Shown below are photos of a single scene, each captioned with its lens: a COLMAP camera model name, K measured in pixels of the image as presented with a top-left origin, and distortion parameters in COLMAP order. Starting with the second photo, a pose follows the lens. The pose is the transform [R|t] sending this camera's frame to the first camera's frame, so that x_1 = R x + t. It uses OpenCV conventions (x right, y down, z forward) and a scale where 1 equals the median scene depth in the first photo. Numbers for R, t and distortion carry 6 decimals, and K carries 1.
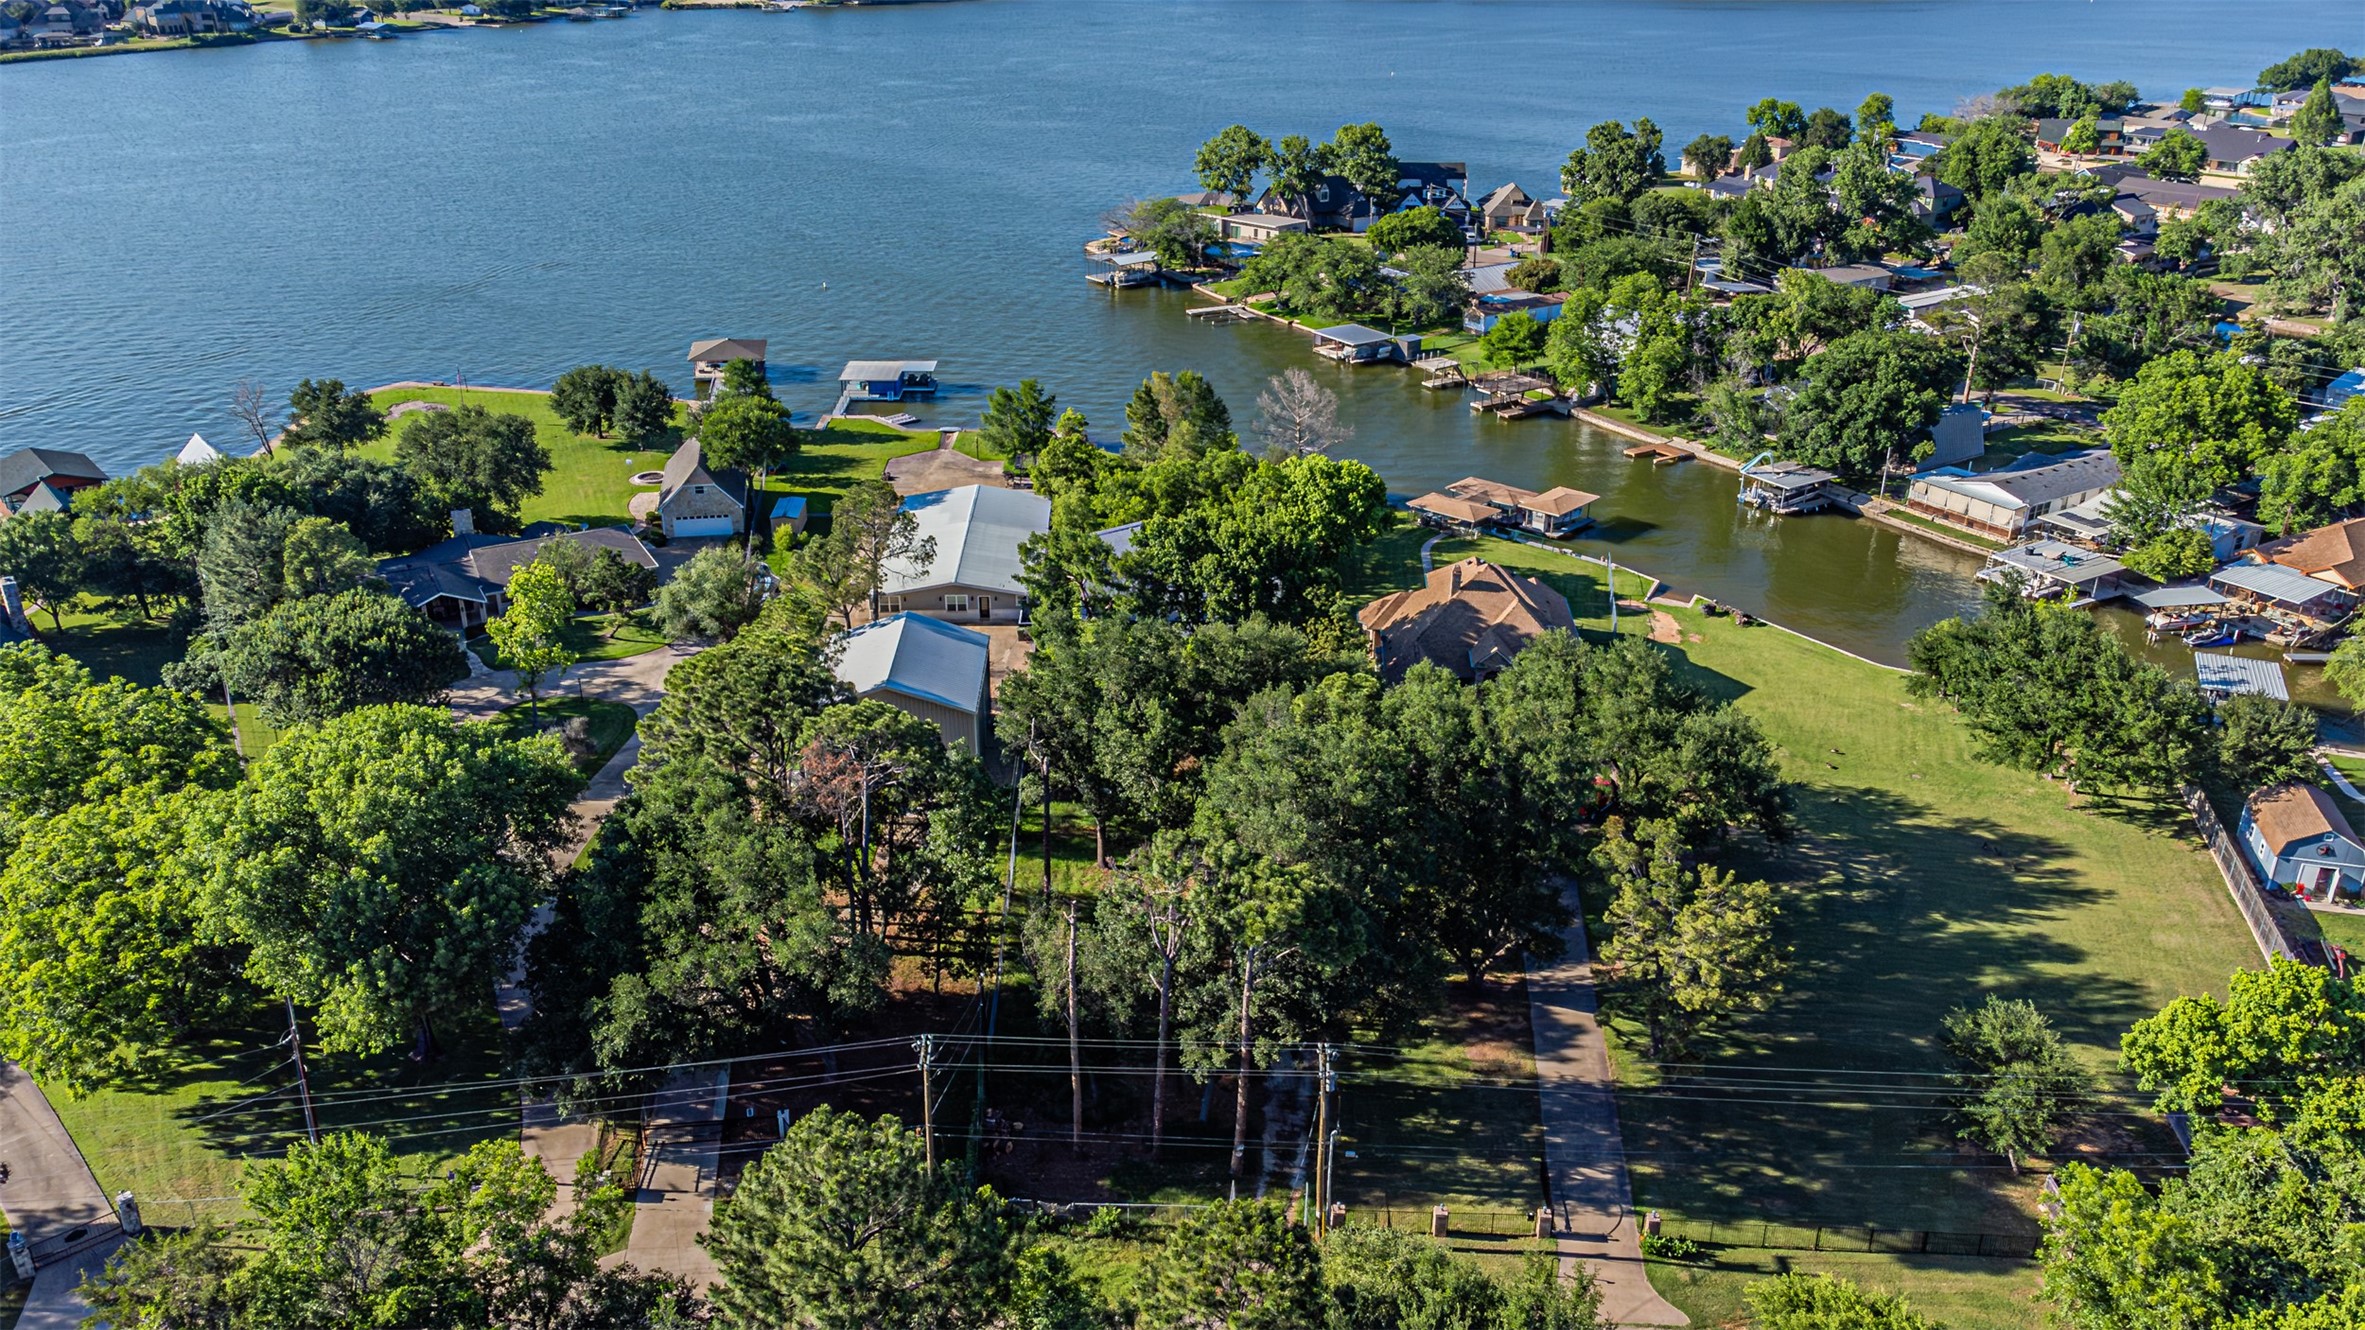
lens RADIAL K [[1795.1, 0, 1188.7], [0, 1795.1, 681.3], [0, 0, 1]] dist [0.030143, 0.048216]
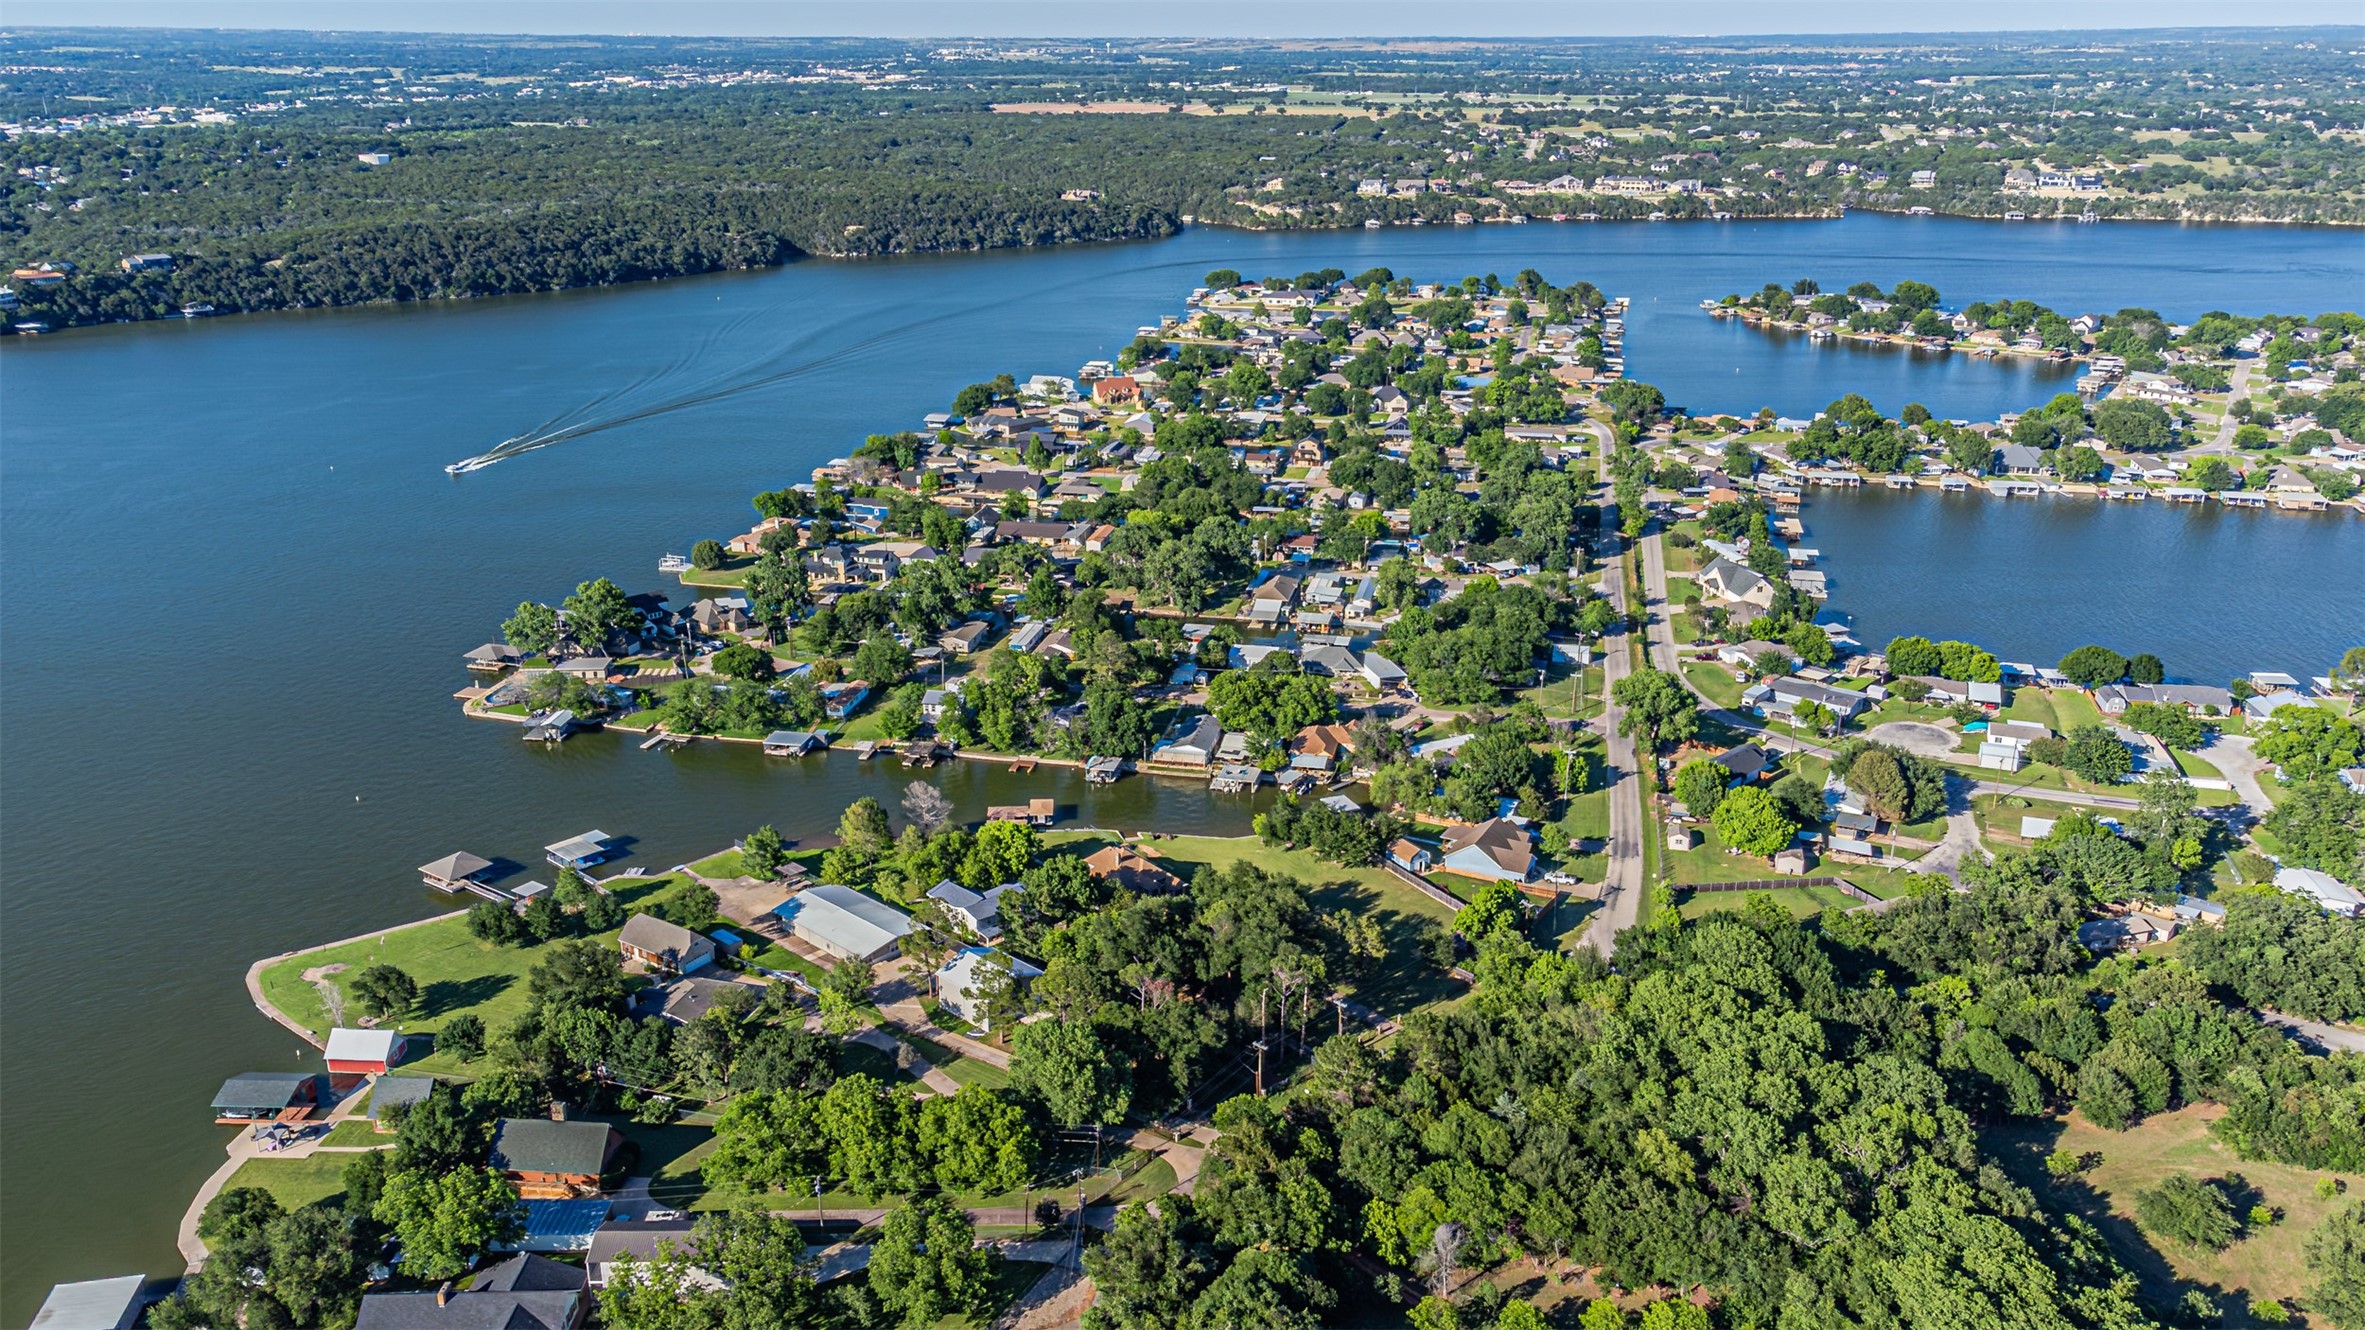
lens RADIAL K [[1795.1, 0, 1173.4], [0, 1795.1, 657.7], [0, 0, 1]] dist [0.030143, 0.048216]
pose [[0.703902, -0.235292, 0.670194, -1.172419], [0.297382, 0.954487, 0.022763, -0.303032], [-0.645047, 0.183280, 0.741837, -0.752738]]
